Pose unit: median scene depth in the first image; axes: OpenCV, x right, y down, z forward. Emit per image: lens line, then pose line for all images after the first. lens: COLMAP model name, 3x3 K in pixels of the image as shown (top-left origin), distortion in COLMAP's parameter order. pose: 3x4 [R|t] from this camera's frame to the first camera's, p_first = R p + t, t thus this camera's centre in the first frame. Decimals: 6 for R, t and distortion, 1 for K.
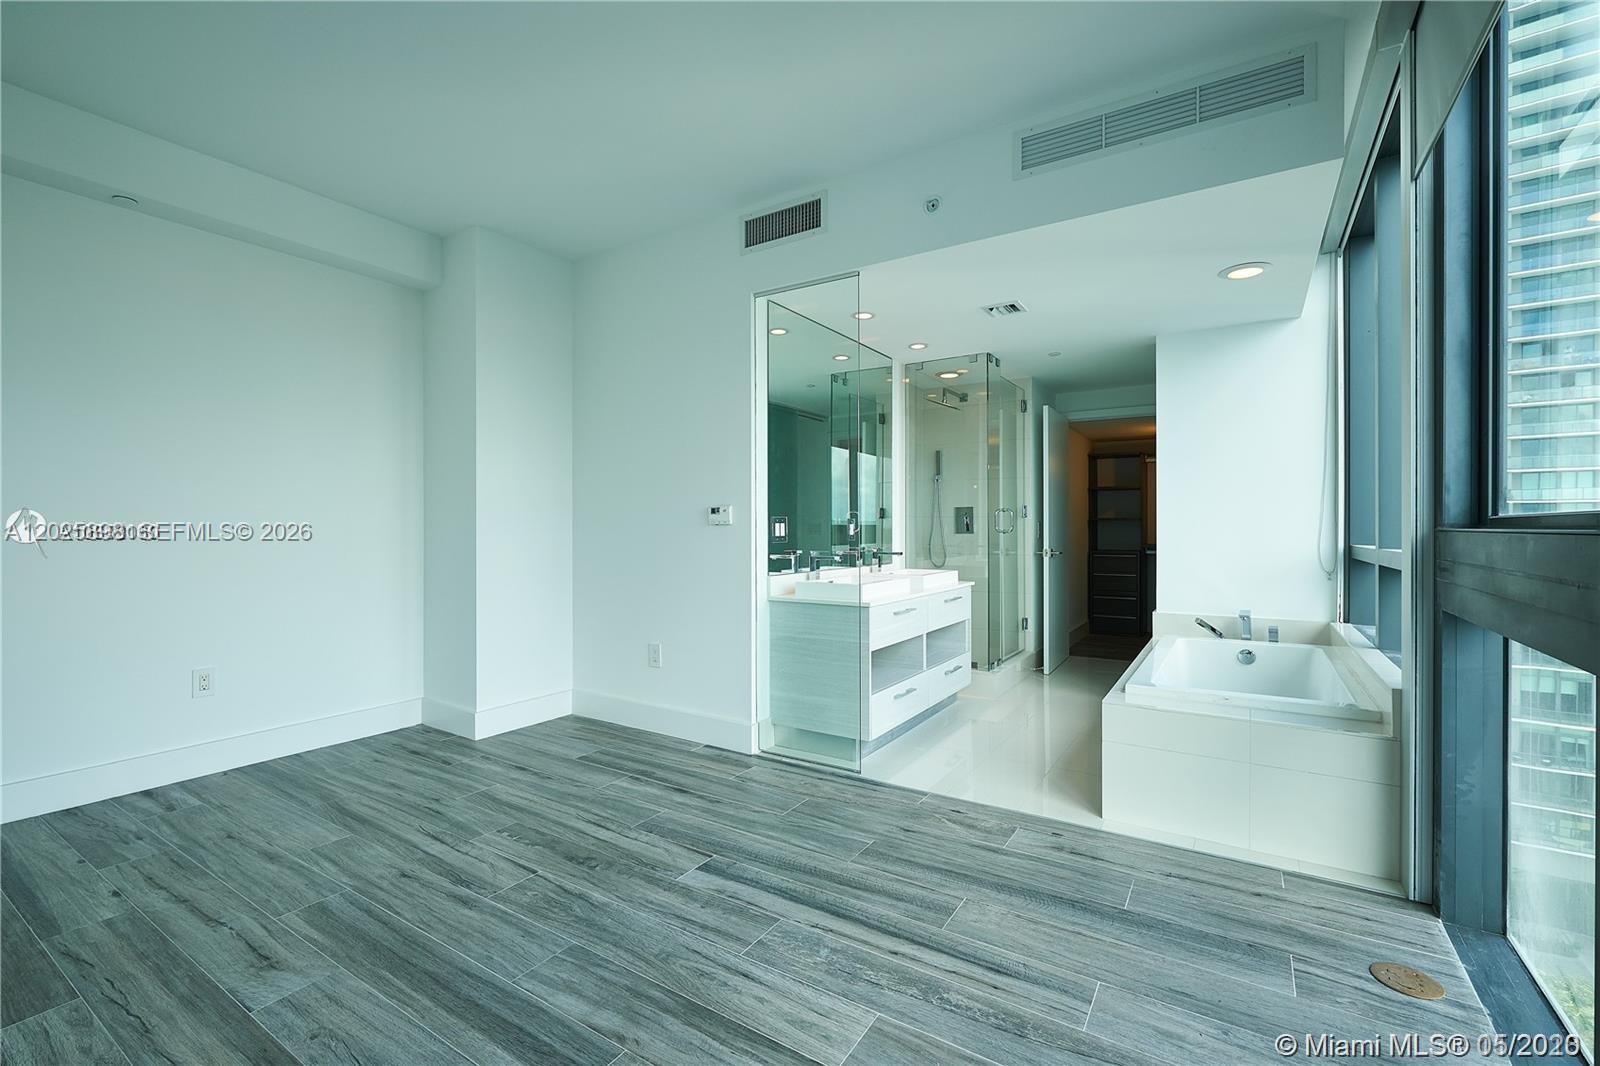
lens RADIAL K [[696.2, 0, 800.0], [0, 696.2, 533.0], [0, 0, 1]] dist [-0.001167, 0.000314]
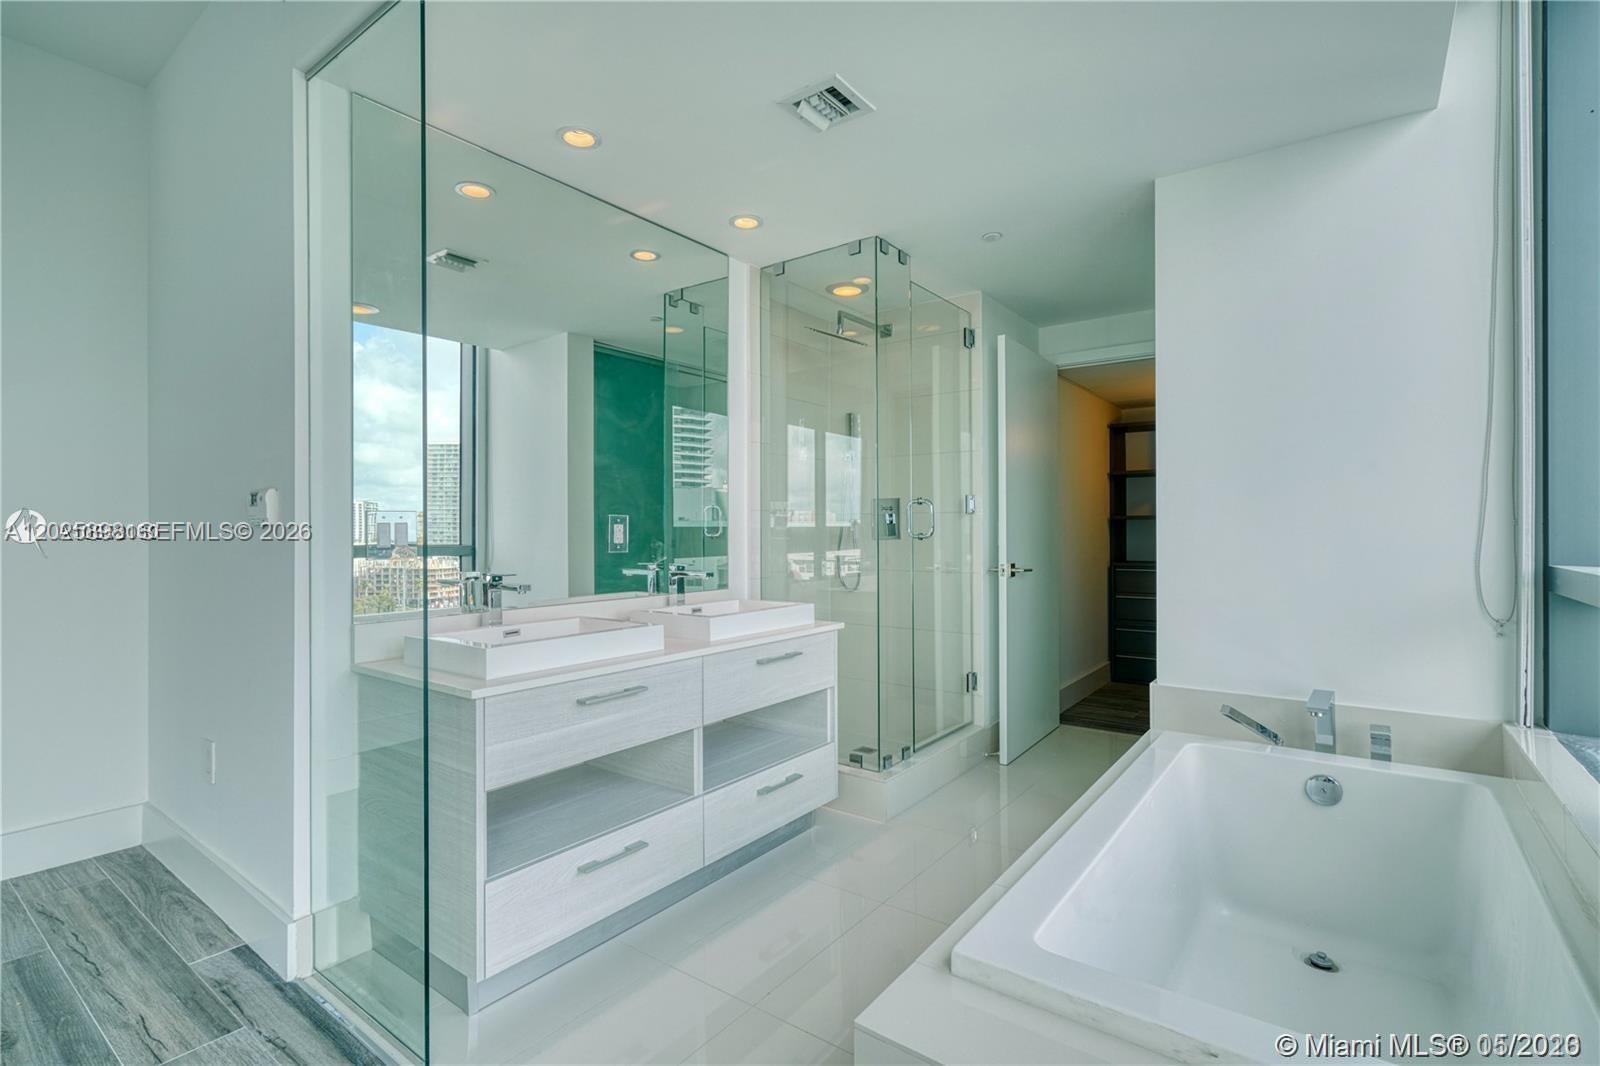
lens RADIAL K [[751.5, 0, 800.0], [0, 751.5, 533.0], [0, 0, 1]] dist [0.000563, -0.001050]
pose [[0.997504, -0.001719, -0.070585, 0.281558], [0.001439, 0.999991, -0.004015, -0.002907], [0.070592, 0.003903, 0.997498, 0.401380]]
